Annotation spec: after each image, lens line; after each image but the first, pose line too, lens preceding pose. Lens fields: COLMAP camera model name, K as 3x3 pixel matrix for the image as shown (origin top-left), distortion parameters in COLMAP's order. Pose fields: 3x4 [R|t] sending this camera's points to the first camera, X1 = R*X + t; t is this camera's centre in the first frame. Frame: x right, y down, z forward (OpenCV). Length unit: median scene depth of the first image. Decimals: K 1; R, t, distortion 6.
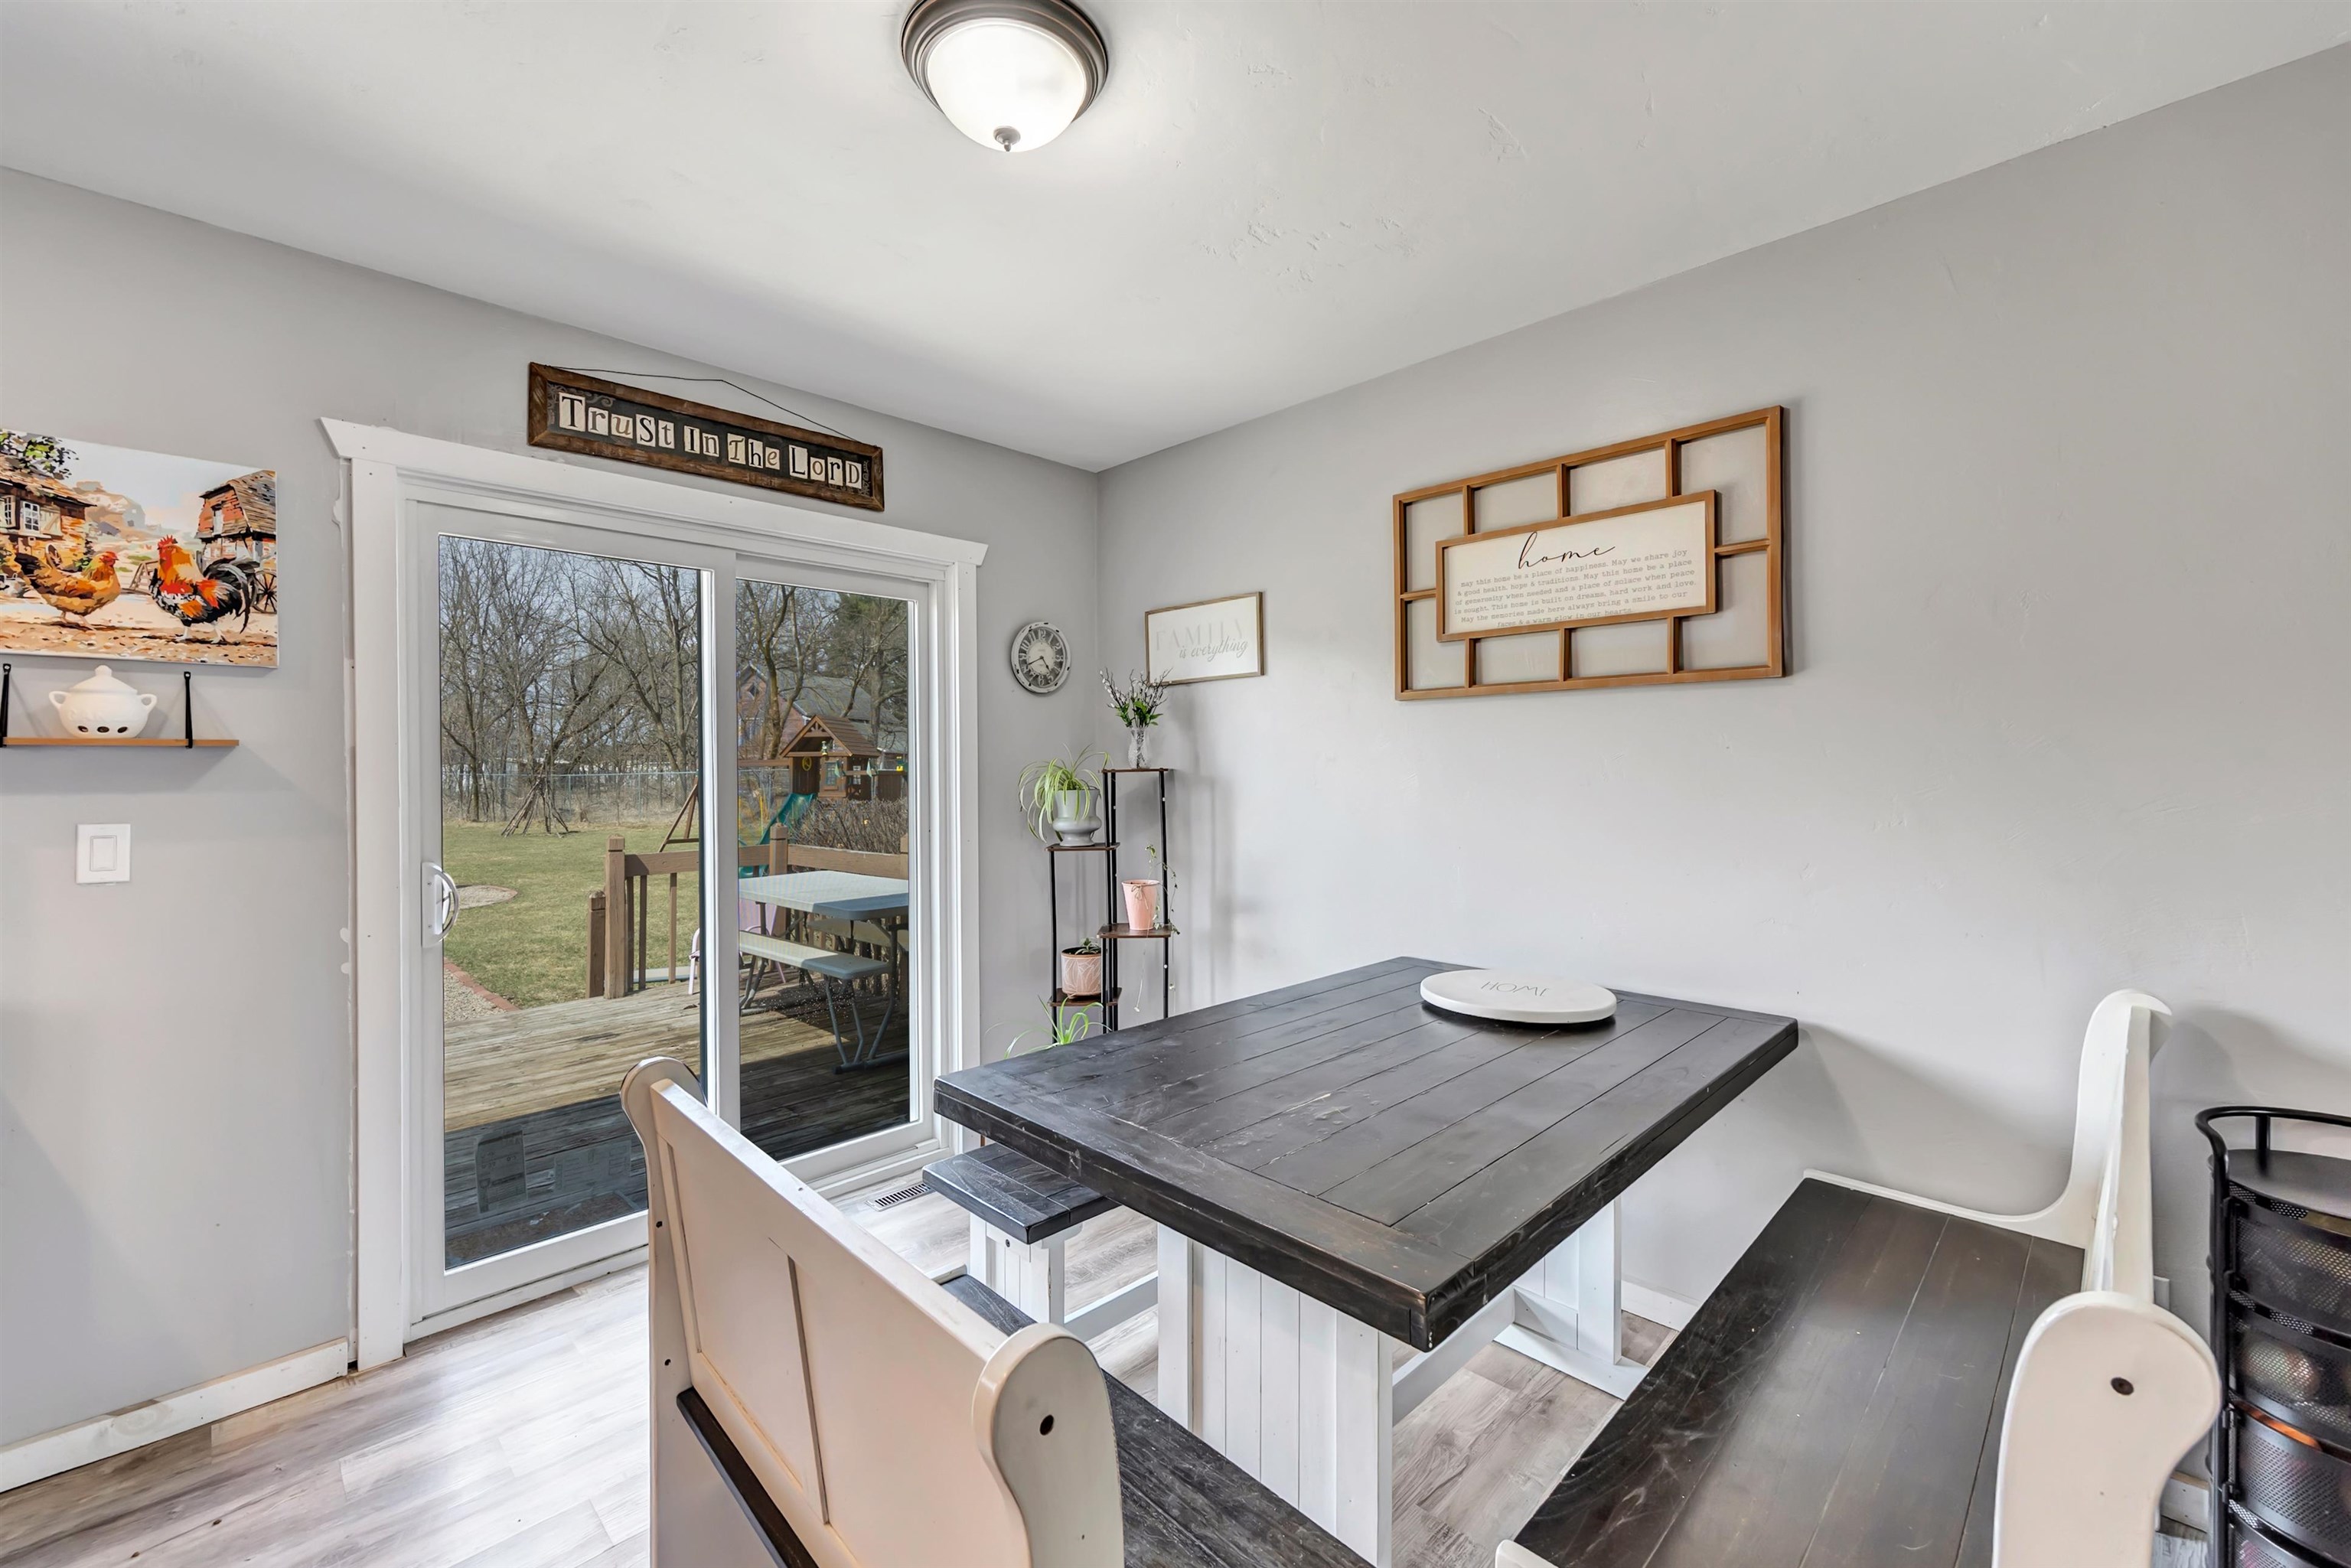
lens RADIAL K [[967.2, 0, 1169.8], [0, 967.2, 762.9], [0, 0, 1]] dist [-0.005915, 0.003540]
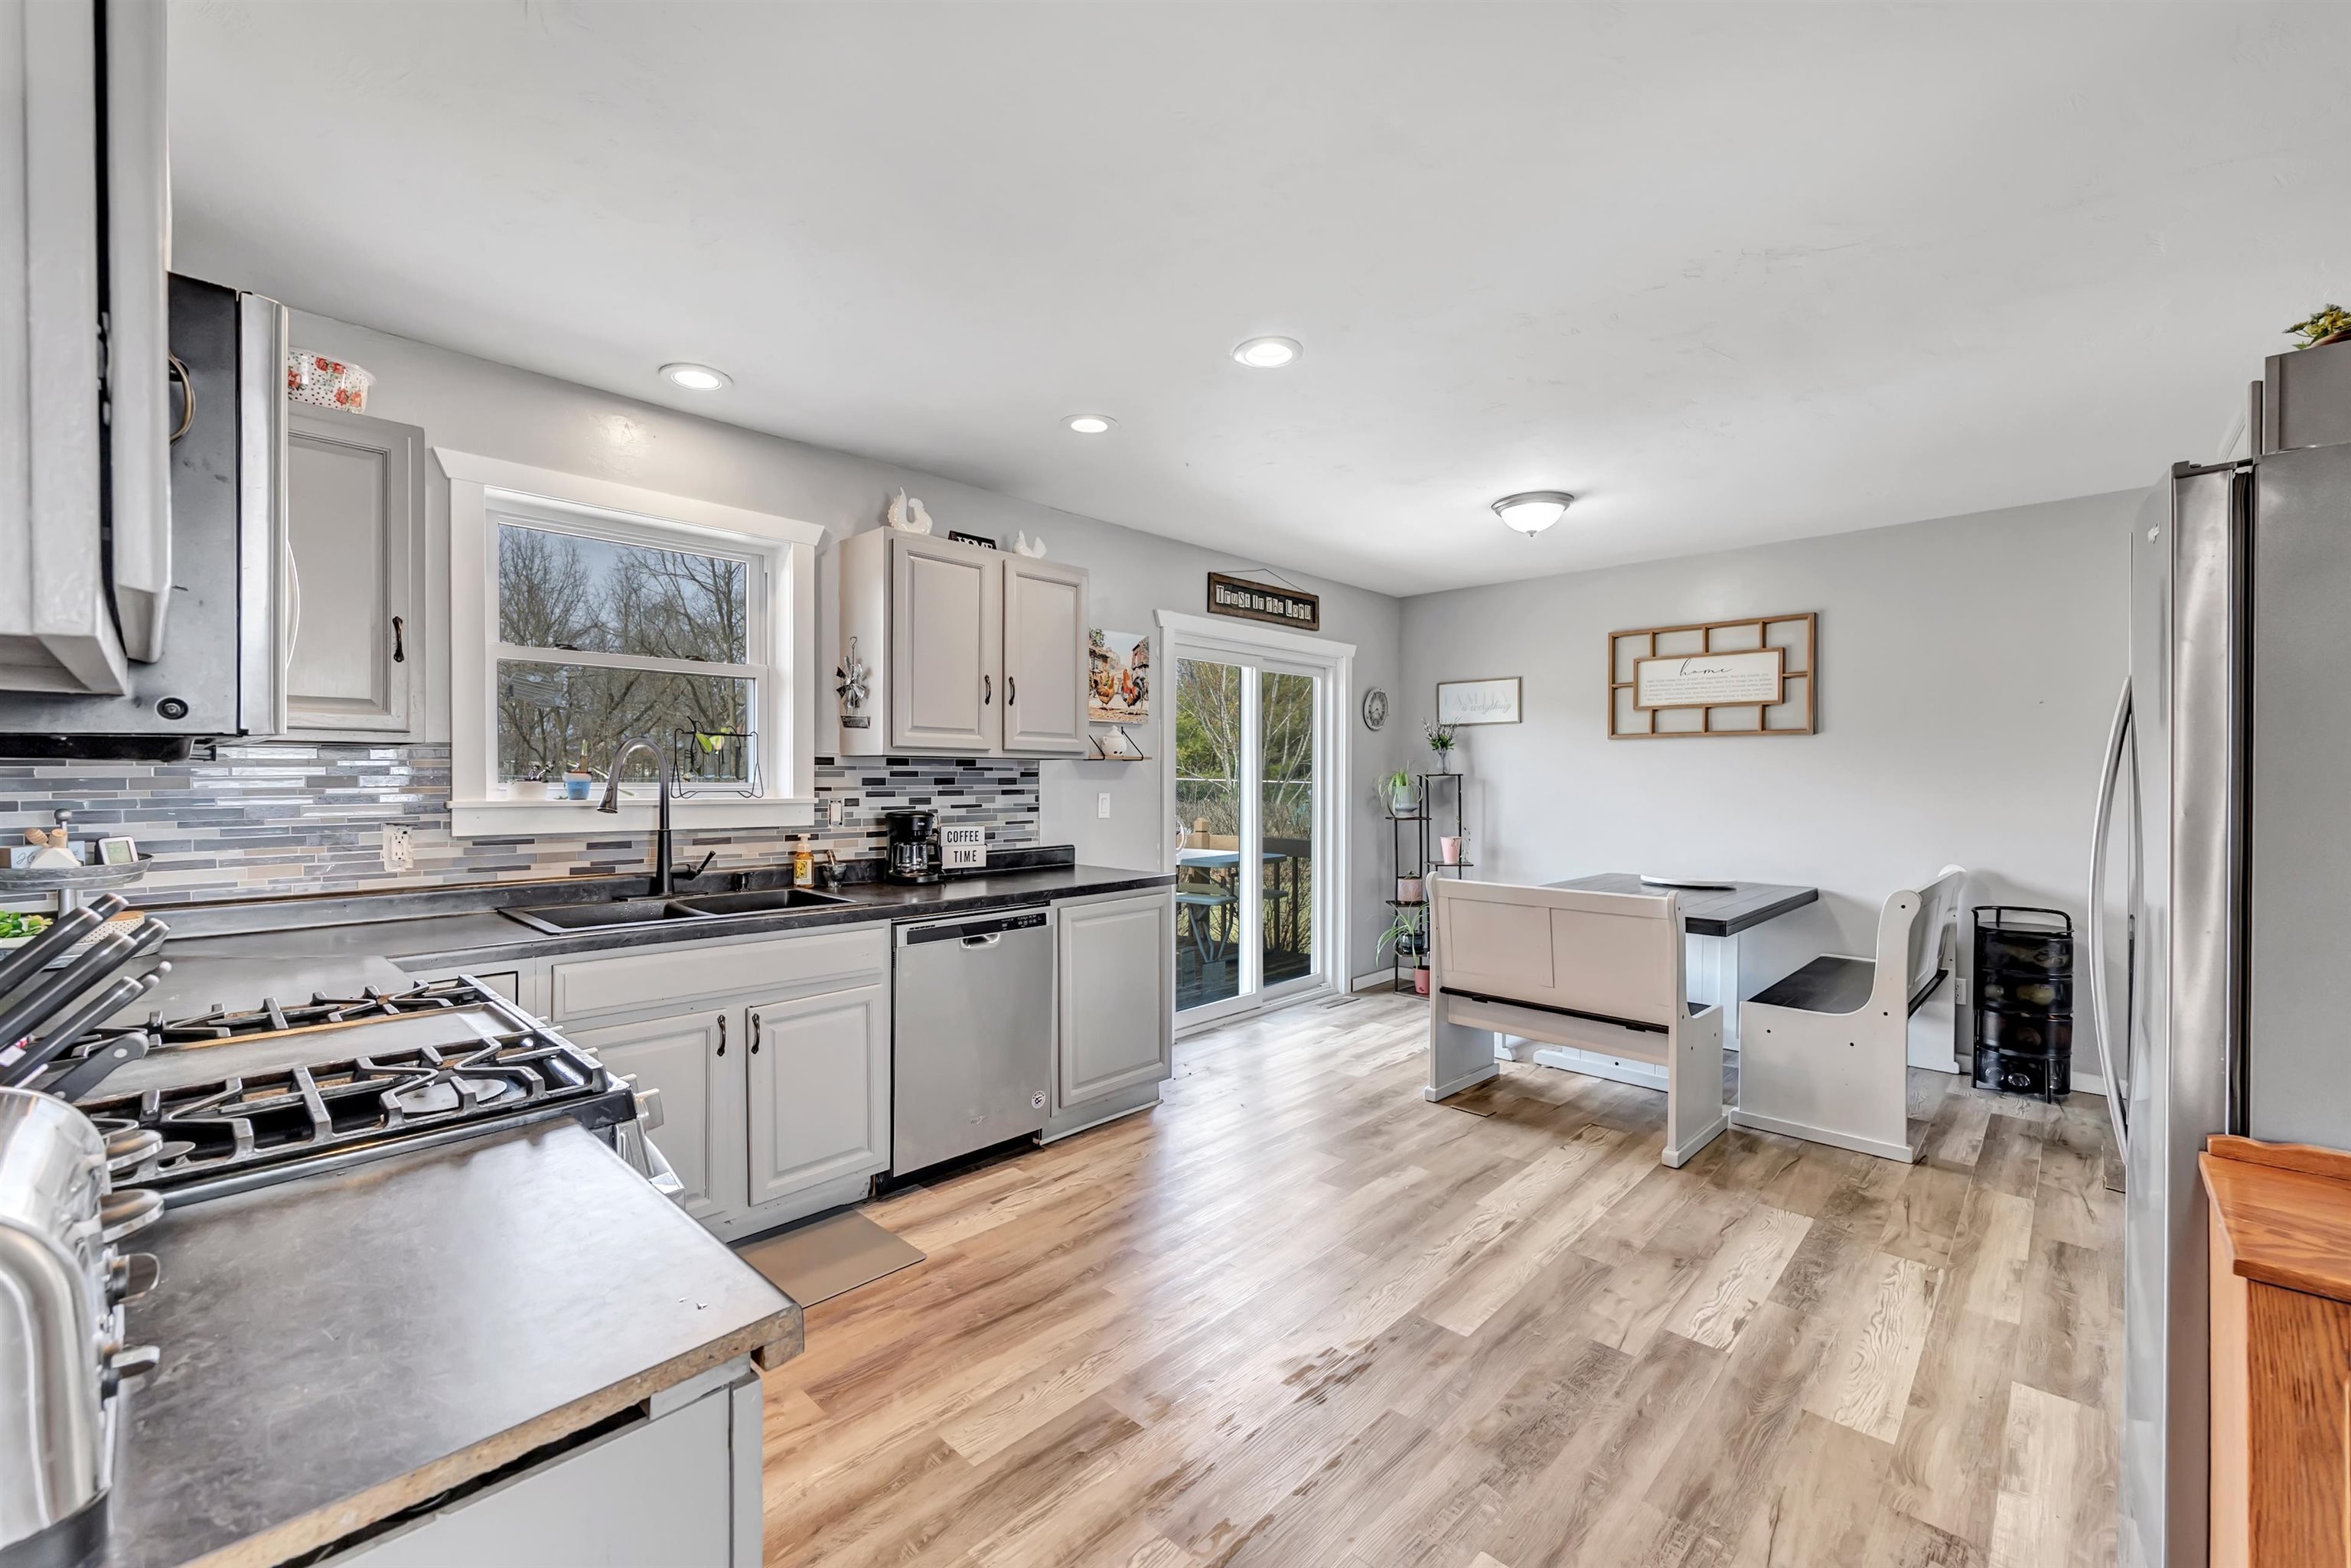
lens RADIAL K [[967.2, 0, 1175.3], [0, 967.2, 787.0], [0, 0, 1]] dist [-0.005915, 0.003540]
pose [[0.999754, 0.007724, 0.020790, -0.869054], [-0.008029, 0.999861, 0.014623, 0.011636], [-0.020674, -0.014786, 0.999677, -1.179754]]
